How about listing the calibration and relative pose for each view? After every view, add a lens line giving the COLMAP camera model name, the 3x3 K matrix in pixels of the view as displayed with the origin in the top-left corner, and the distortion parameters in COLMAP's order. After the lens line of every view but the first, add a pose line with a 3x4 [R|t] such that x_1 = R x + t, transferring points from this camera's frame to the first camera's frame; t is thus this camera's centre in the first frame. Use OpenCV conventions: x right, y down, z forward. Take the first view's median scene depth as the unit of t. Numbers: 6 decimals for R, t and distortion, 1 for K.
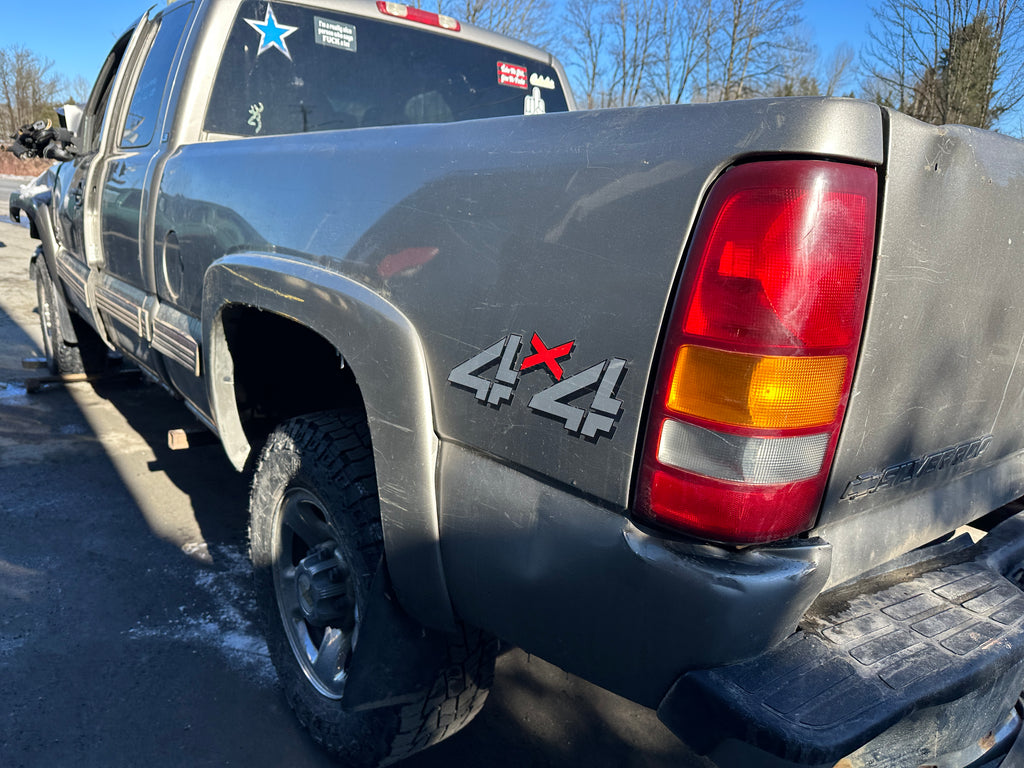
lens RADIAL K [[718.1, 0, 521.2], [0, 718.1, 379.7], [0, 0, 1]] dist [0.043709, -0.052849]
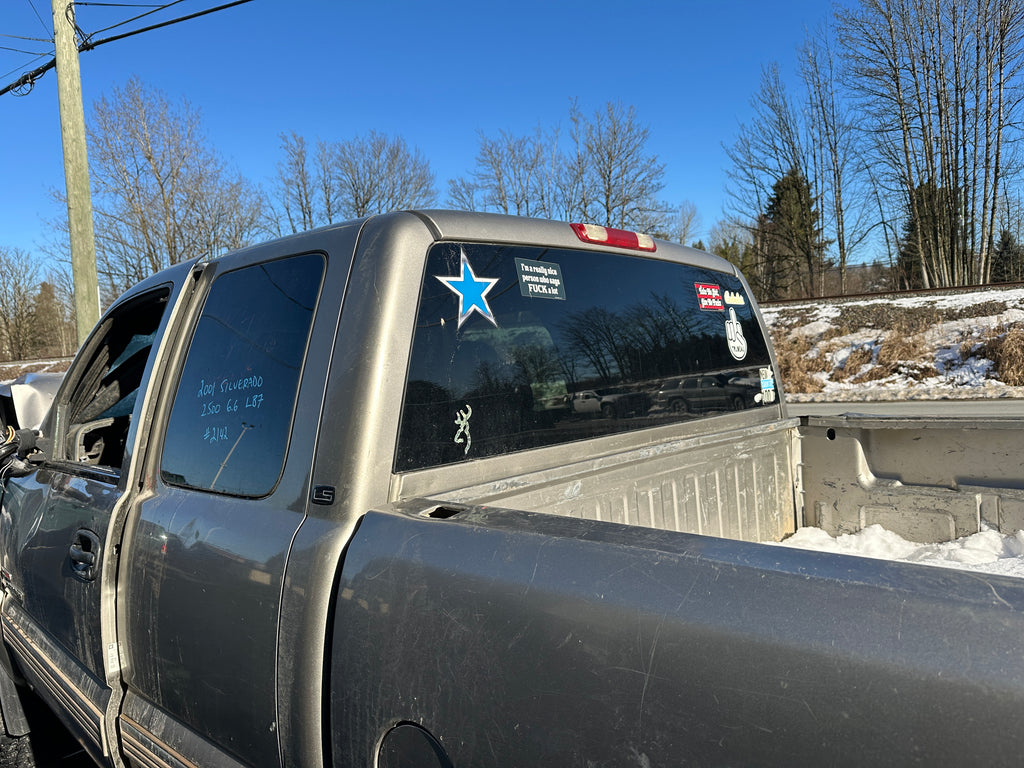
lens RADIAL K [[718.1, 0, 516.0], [0, 718.1, 381.5], [0, 0, 1]] dist [0.043709, -0.052849]
pose [[0.983362, -0.115916, 0.139864, -0.377405], [0.143188, 0.968416, -0.204127, -0.258509], [-0.111785, 0.220758, 0.968901, 0.395805]]
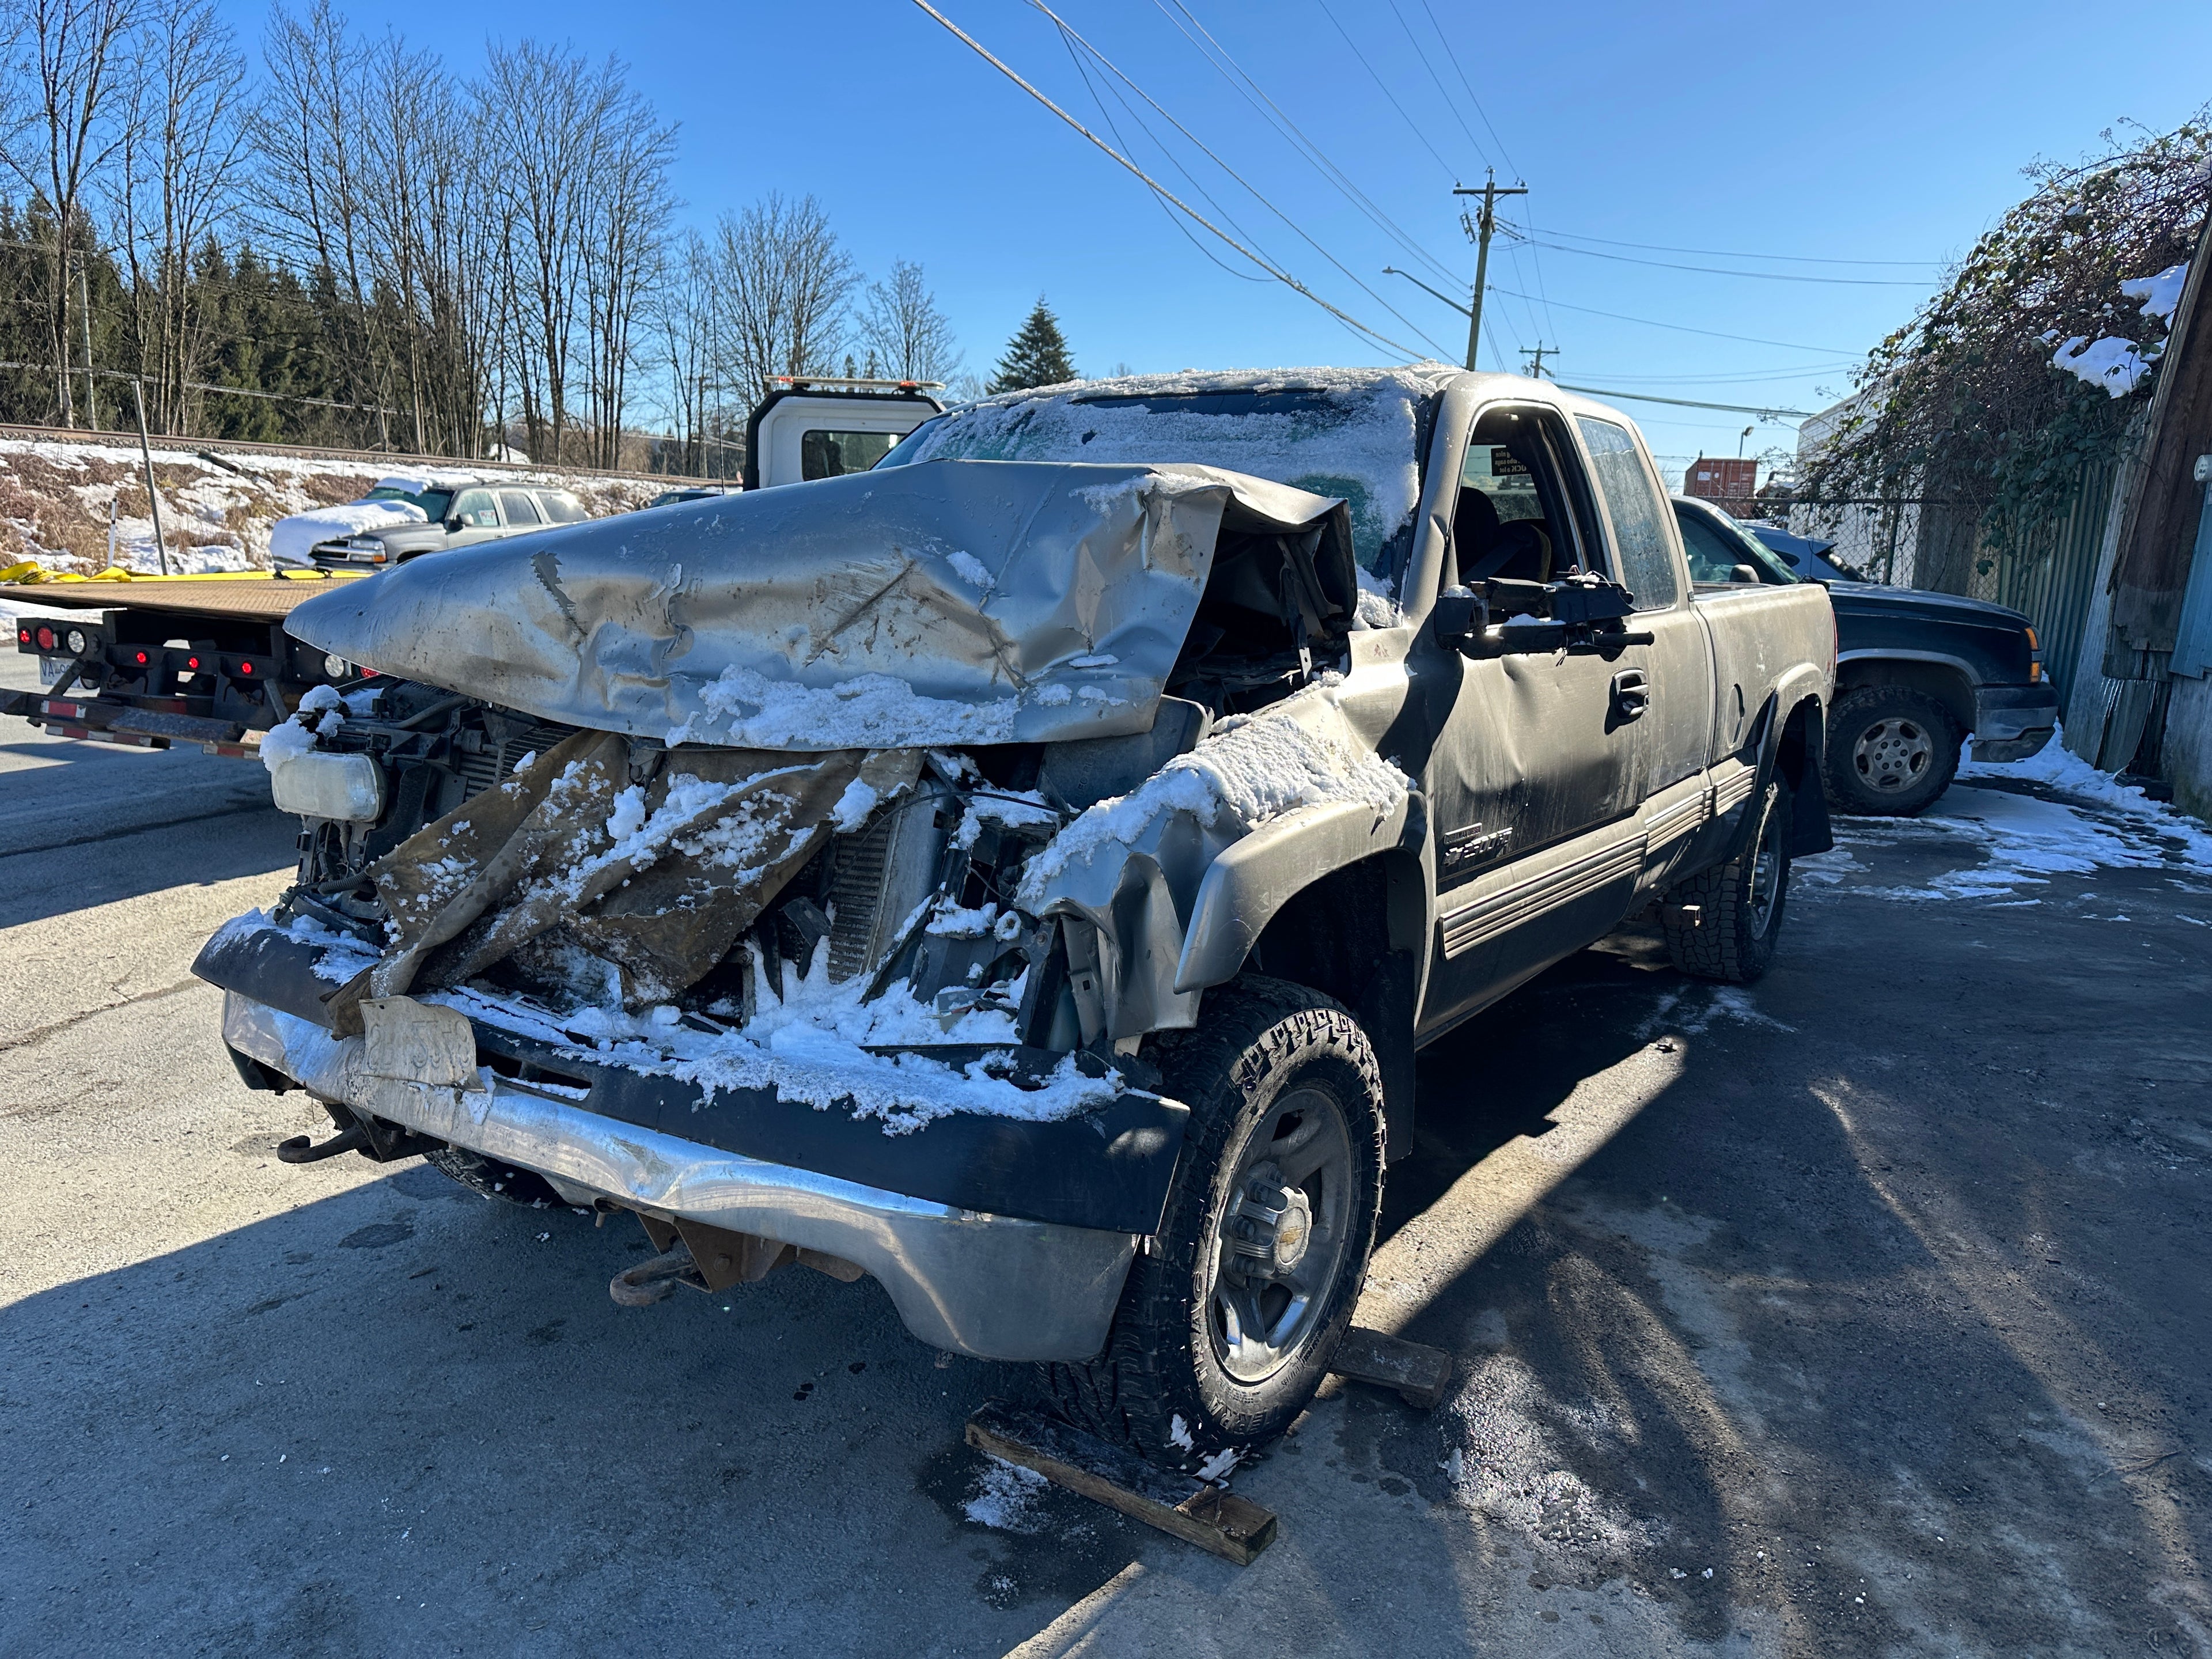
lens RADIAL K [[1551.2, 0, 1112.2], [0, 1551.2, 829.2], [0, 0, 1]] dist [0.043709, -0.052849]
pose [[-0.283488, -0.236613, 0.929327, -1.973632], [0.204619, 0.931841, 0.299672, -0.725591], [-0.936891, 0.275112, -0.215750, 1.977362]]
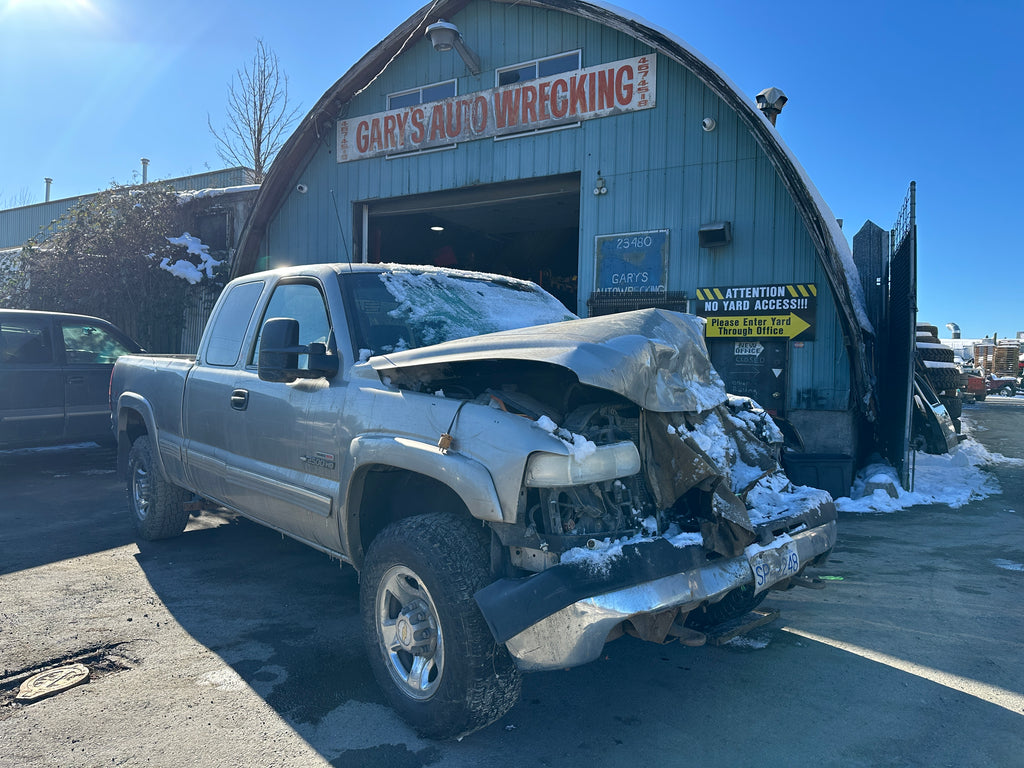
lens RADIAL K [[718.1, 0, 505.2], [0, 718.1, 374.6], [0, 0, 1]] dist [0.043709, -0.052849]
pose [[-0.997203, -0.067154, -0.032803, -0.598794], [-0.073564, 0.959439, 0.272149, -0.896385], [0.013197, 0.273801, -0.961696, 3.133206]]
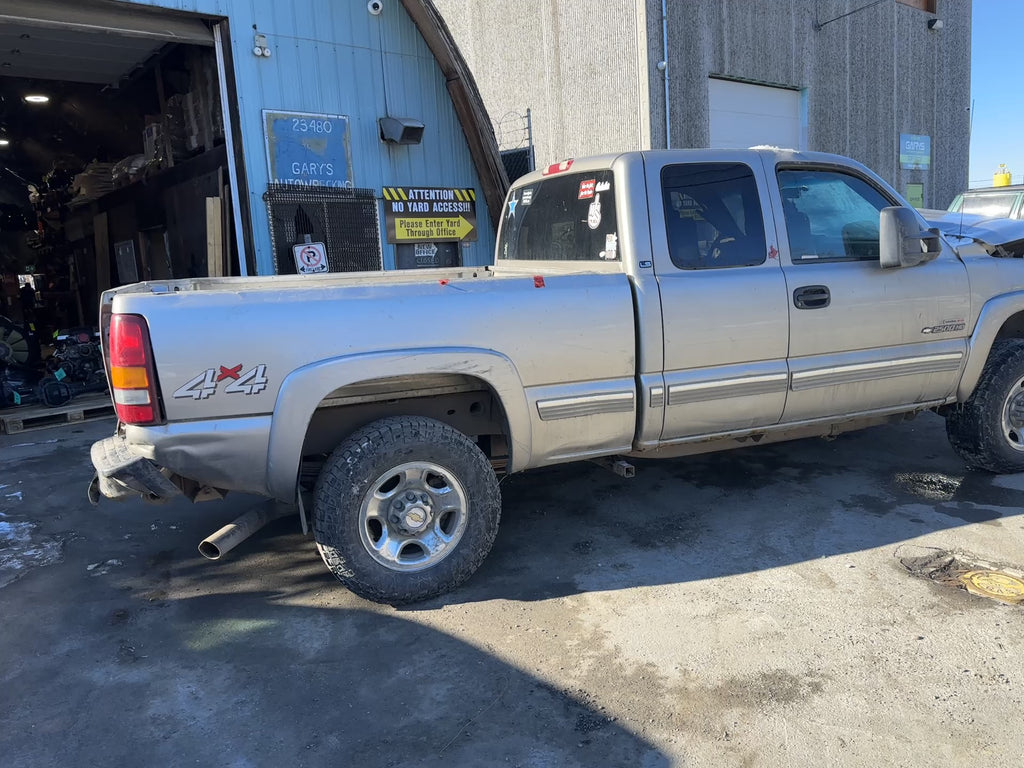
lens RADIAL K [[780.0, 0, 510.8], [0, 780.0, 392.3], [0, 0, 1]] dist [0.092512, -0.109728]
pose [[-0.304769, 0.128084, -0.943775, 1.568654], [-0.206610, 0.958428, 0.196792, -0.388816], [0.929746, 0.254969, -0.265635, 1.570365]]
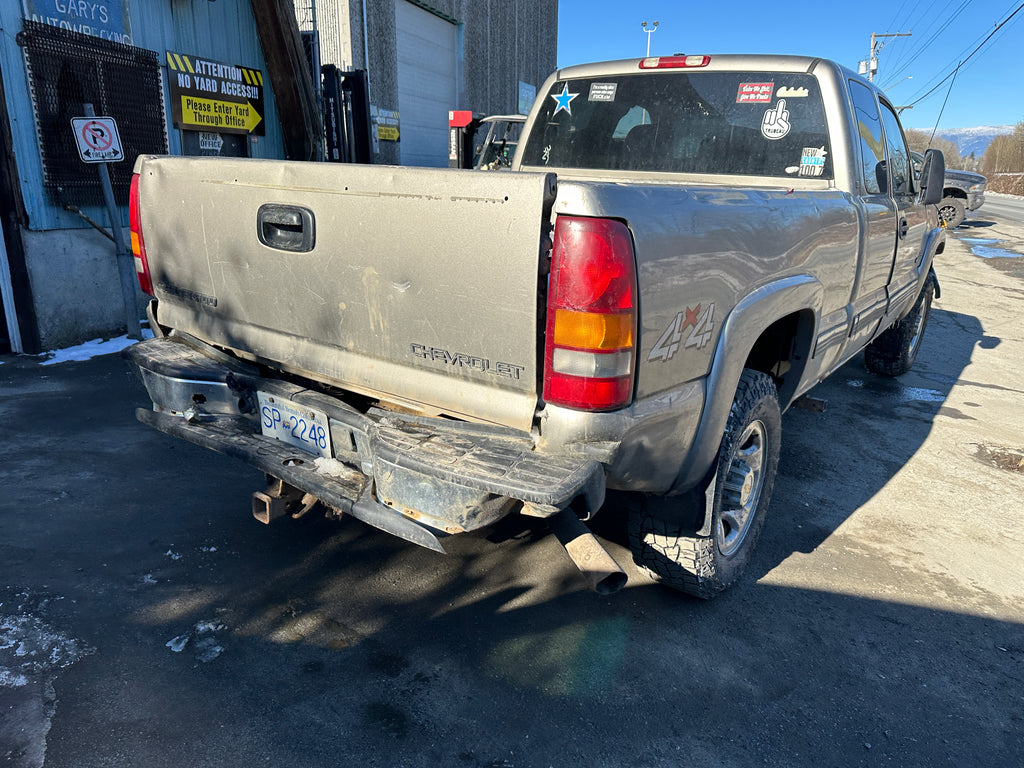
lens RADIAL K [[718.1, 0, 514.5], [0, 718.1, 386.9], [0, 0, 1]] dist [0.043709, -0.052849]
pose [[0.256493, 0.233996, -0.937794, 1.205244], [-0.261171, 0.950939, 0.165844, -0.105352], [0.930592, 0.202387, 0.305023, 0.505498]]
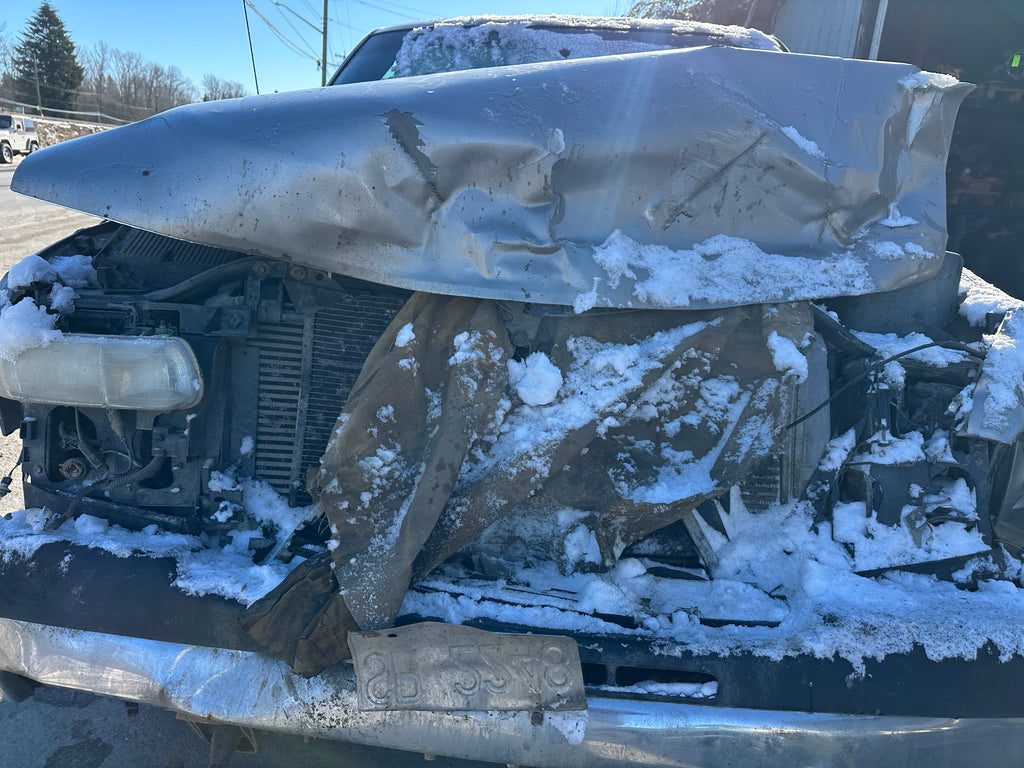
lens RADIAL K [[718.1, 0, 509.8], [0, 718.1, 392.2], [0, 0, 1]] dist [0.043709, -0.052849]
pose [[-0.695486, -0.302008, 0.651990, -1.253727], [0.089956, 0.863647, 0.496007, -0.728171], [-0.712887, 0.403616, -0.573486, 2.337420]]
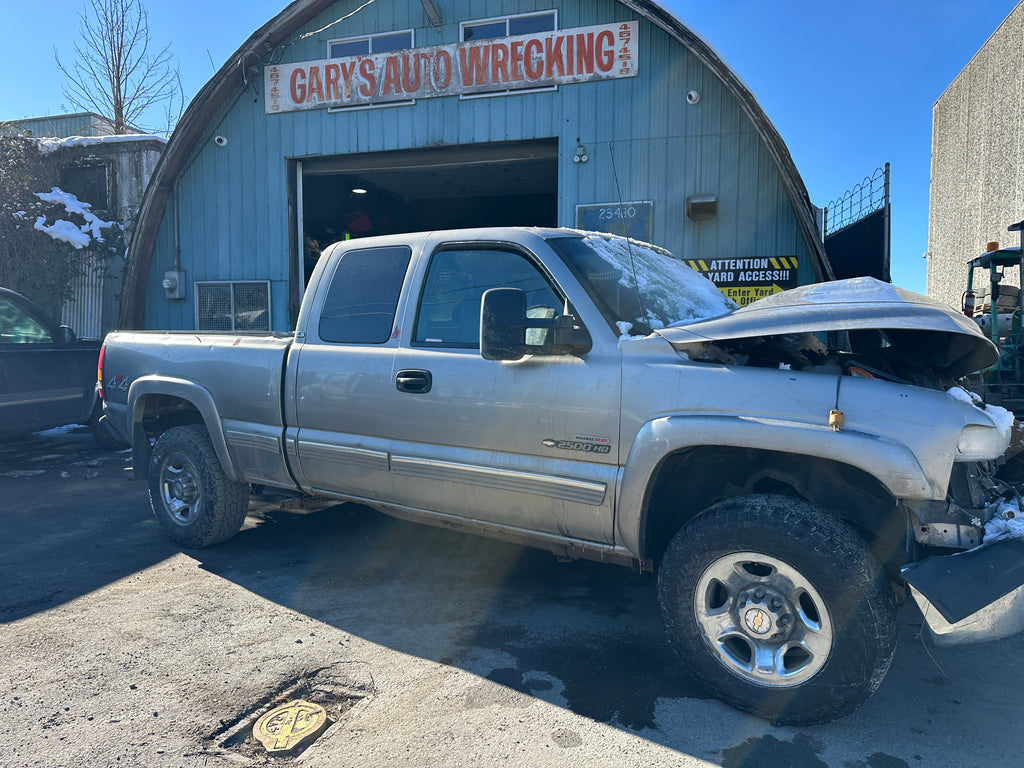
lens RADIAL K [[718.1, 0, 512.9], [0, 718.1, 383.8], [0, 0, 1]] dist [0.043709, -0.052849]
pose [[-0.960006, -0.034388, -0.277859, 0.104232], [-0.120005, 0.947183, 0.297396, -0.803582], [0.252956, 0.318846, -0.913428, 2.941576]]
